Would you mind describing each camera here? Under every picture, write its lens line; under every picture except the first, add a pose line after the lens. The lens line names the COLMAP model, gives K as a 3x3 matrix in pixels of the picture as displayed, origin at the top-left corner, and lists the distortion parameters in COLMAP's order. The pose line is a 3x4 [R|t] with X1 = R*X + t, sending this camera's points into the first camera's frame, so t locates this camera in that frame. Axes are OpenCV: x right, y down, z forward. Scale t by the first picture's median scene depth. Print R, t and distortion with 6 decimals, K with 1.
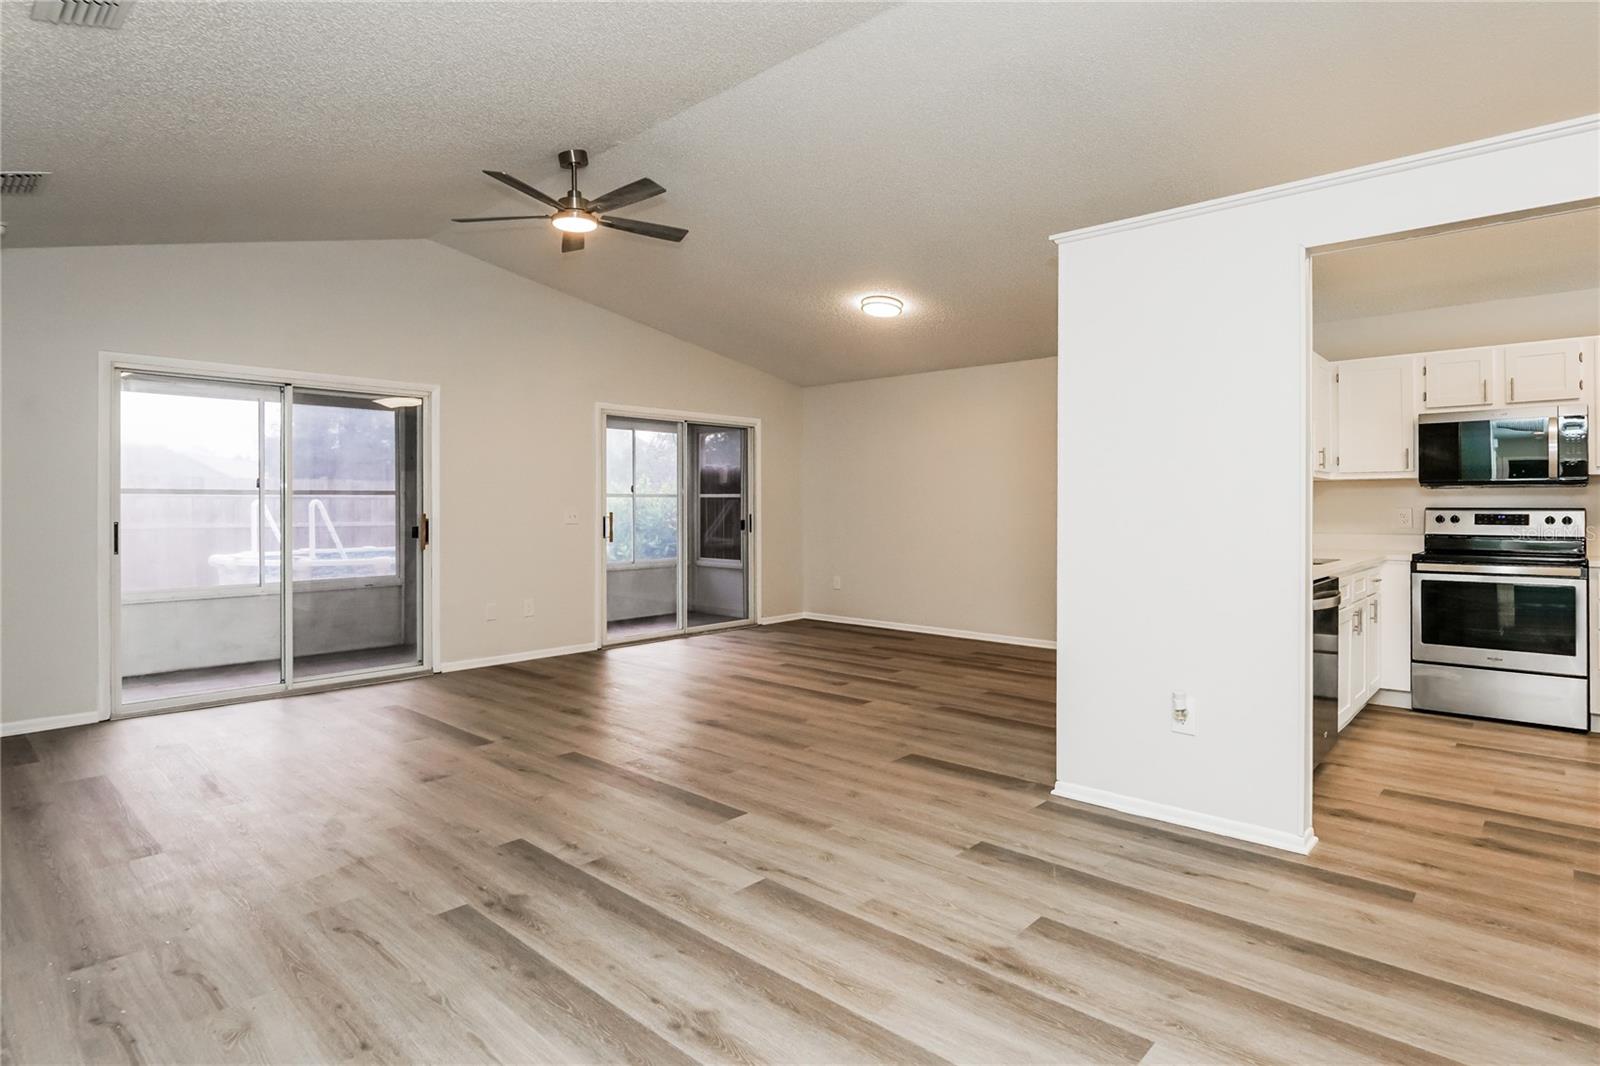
lens RADIAL K [[850.8, 0, 802.6], [0, 850.8, 502.7], [0, 0, 1]] dist [-0.017968, -0.000357]
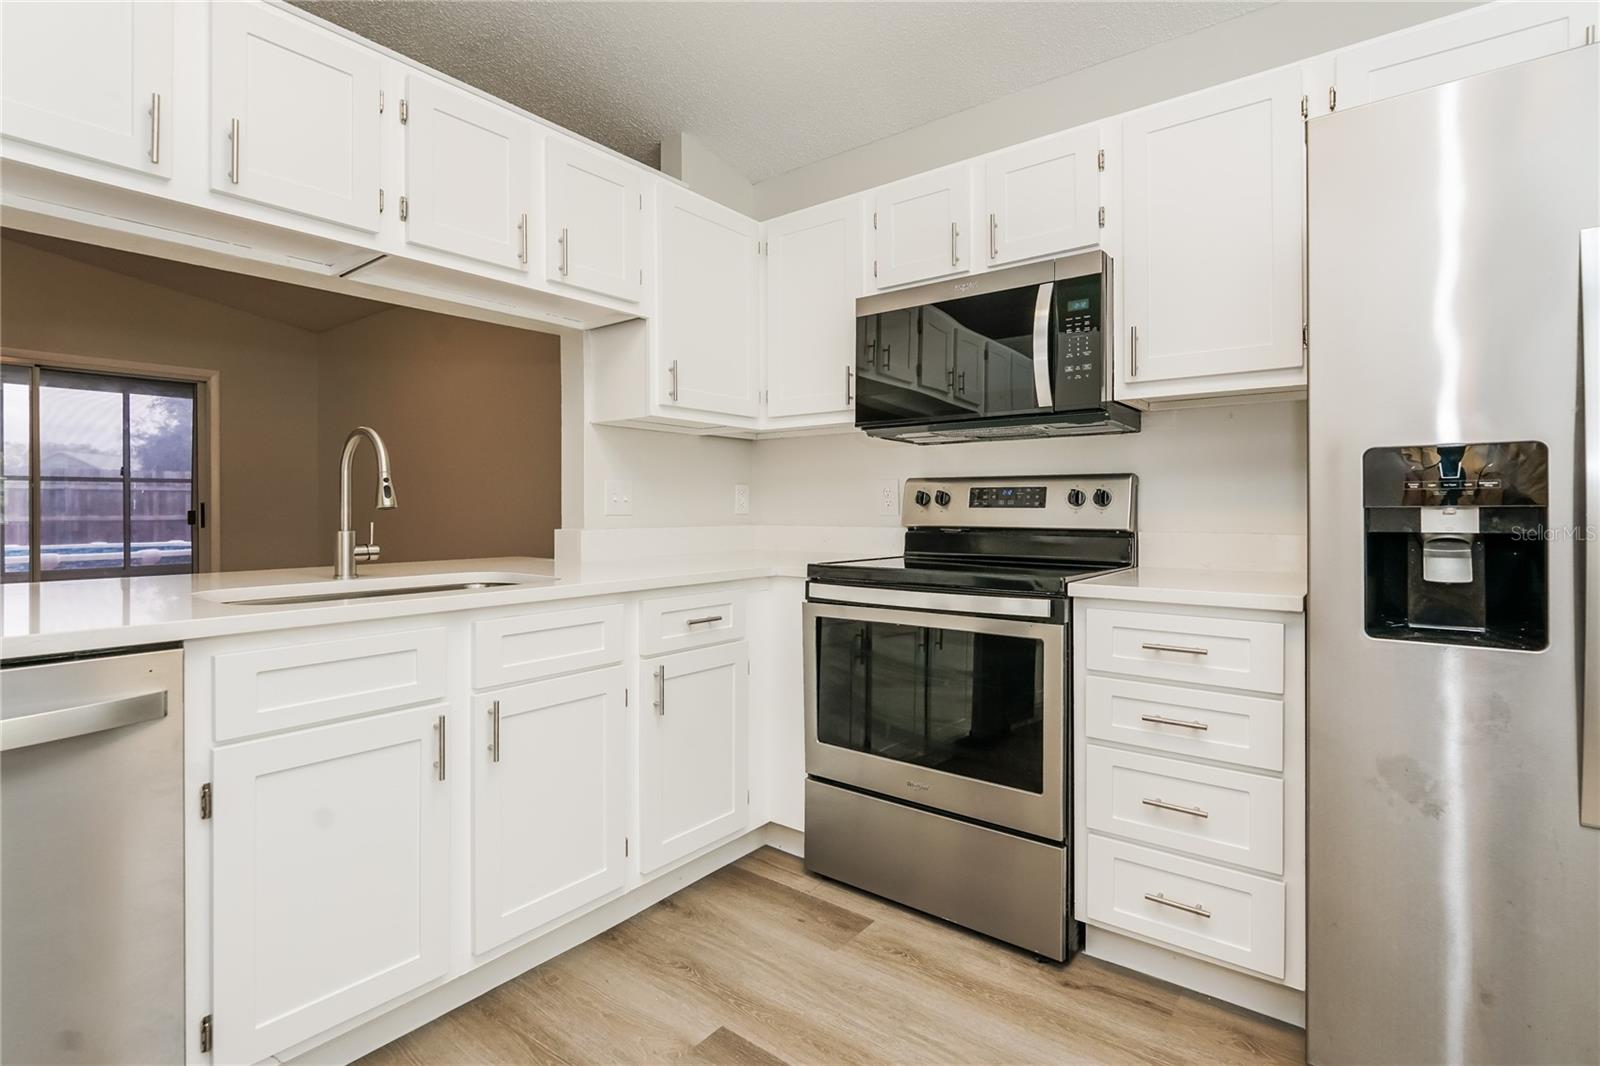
lens RADIAL K [[792.1, 0, 795.3], [0, 792.1, 503.0], [0, 0, 1]] dist [-0.006311, -0.000515]
pose [[0.997160, -0.001901, 0.075287, 0.759627], [0.001869, 0.999998, 0.000501, 0.026238], [-0.075287, -0.000359, 0.997162, 0.585632]]
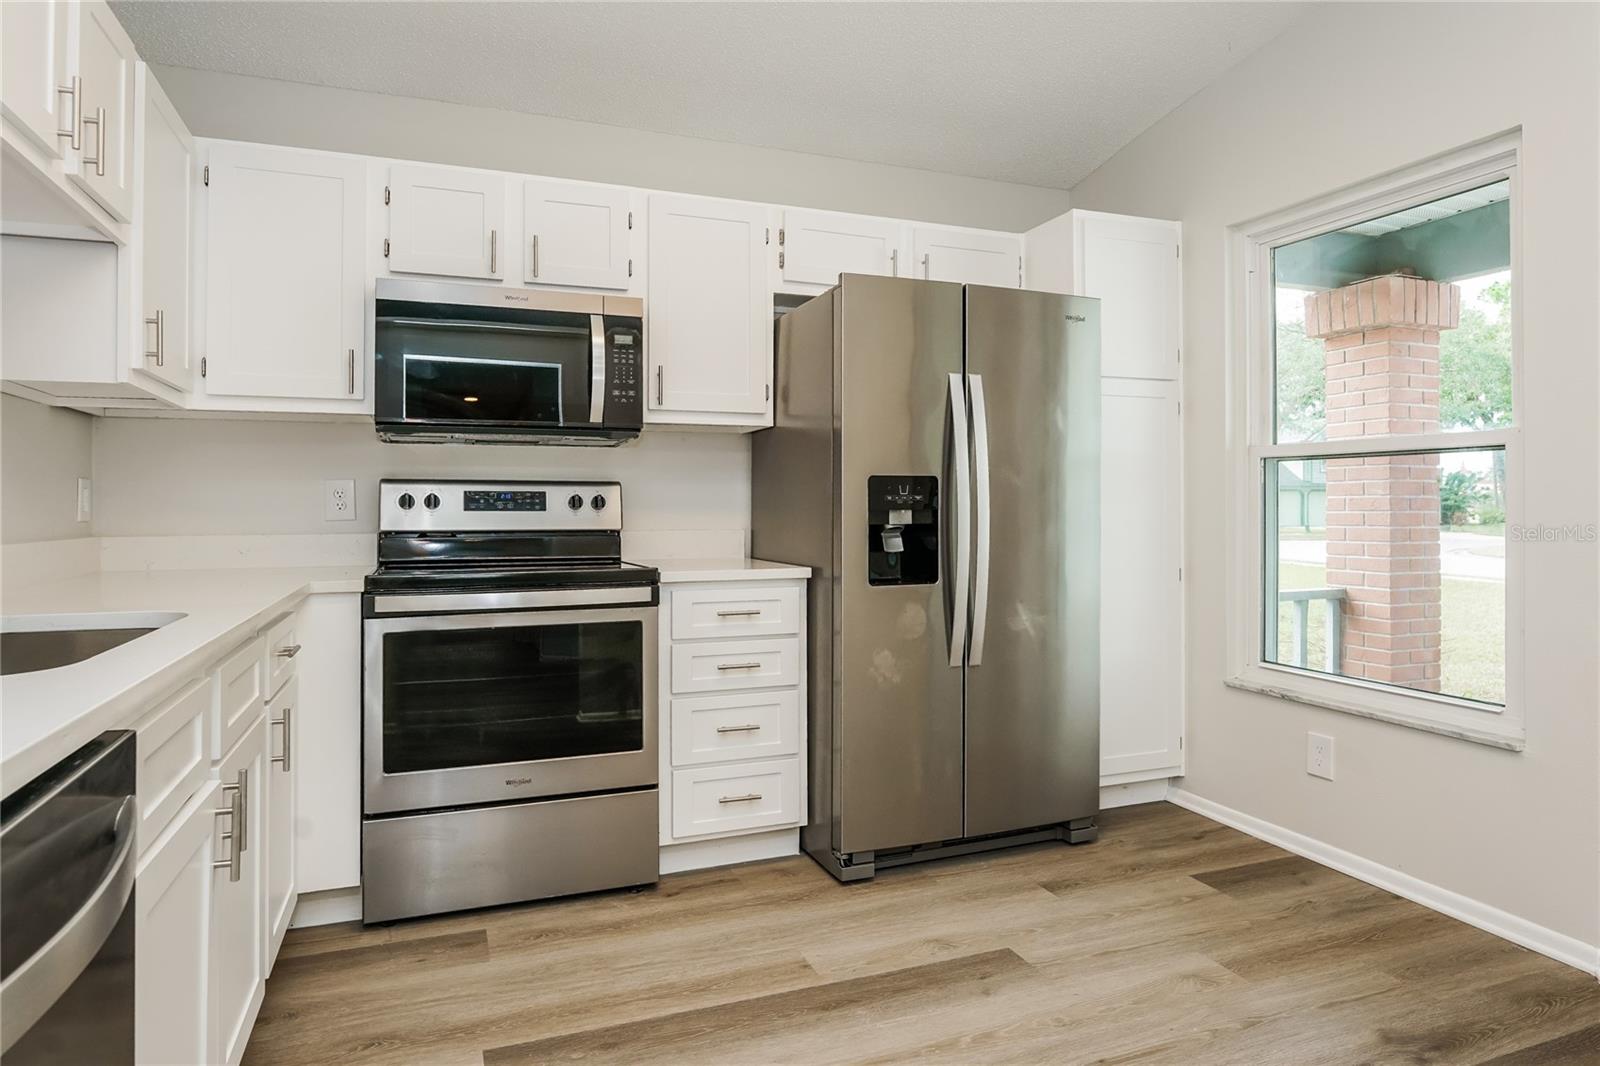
lens RADIAL K [[911.0, 0, 795.6], [0, 911.0, 494.3], [0, 0, 1]] dist [-0.003140, -0.001711]
pose [[0.443129, 0.011922, 0.896379, 0.438063], [-0.003198, 0.999926, -0.011718, 0.025088], [-0.896452, 0.002326, 0.443134, 0.650162]]
